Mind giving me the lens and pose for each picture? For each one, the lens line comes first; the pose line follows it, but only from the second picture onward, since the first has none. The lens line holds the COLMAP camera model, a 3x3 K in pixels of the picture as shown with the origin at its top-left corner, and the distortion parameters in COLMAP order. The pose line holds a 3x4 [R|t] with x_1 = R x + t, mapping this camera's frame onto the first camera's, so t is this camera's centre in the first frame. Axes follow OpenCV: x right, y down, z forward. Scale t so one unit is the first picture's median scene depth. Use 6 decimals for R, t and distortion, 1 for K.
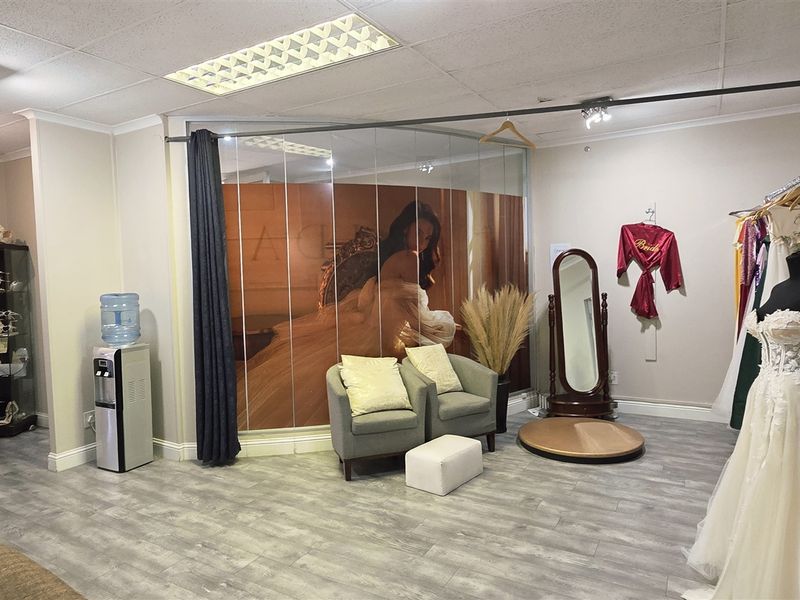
lens RADIAL K [[543.4, 0, 400.0], [0, 543.4, 300.0], [0, 0, 1]] dist [0.002013, 0.001309]
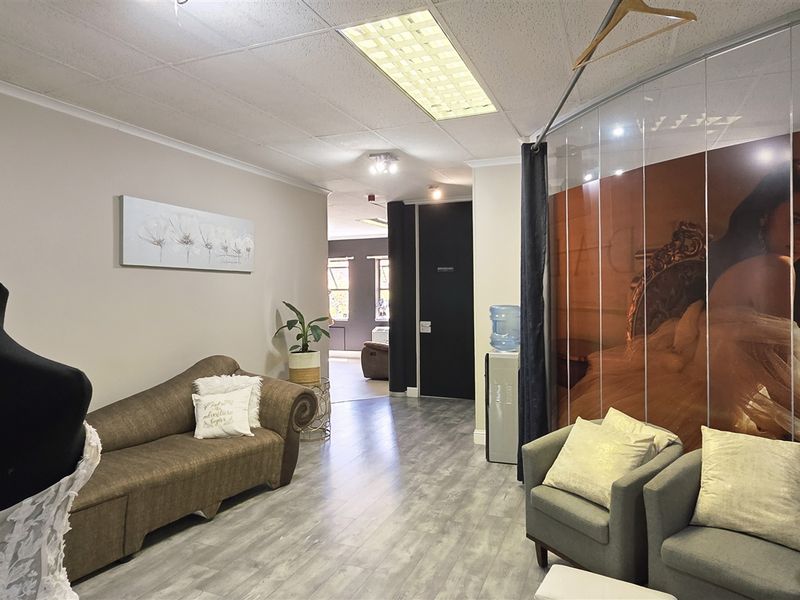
lens RADIAL K [[543.4, 0, 400.0], [0, 543.4, 300.0], [0, 0, 1]] dist [0.002013, 0.001309]
pose [[0.120718, 0.041961, -0.991800, 0.536784], [-0.055450, 0.997831, 0.035467, -0.047939], [0.991137, 0.050714, 0.122783, 0.596713]]
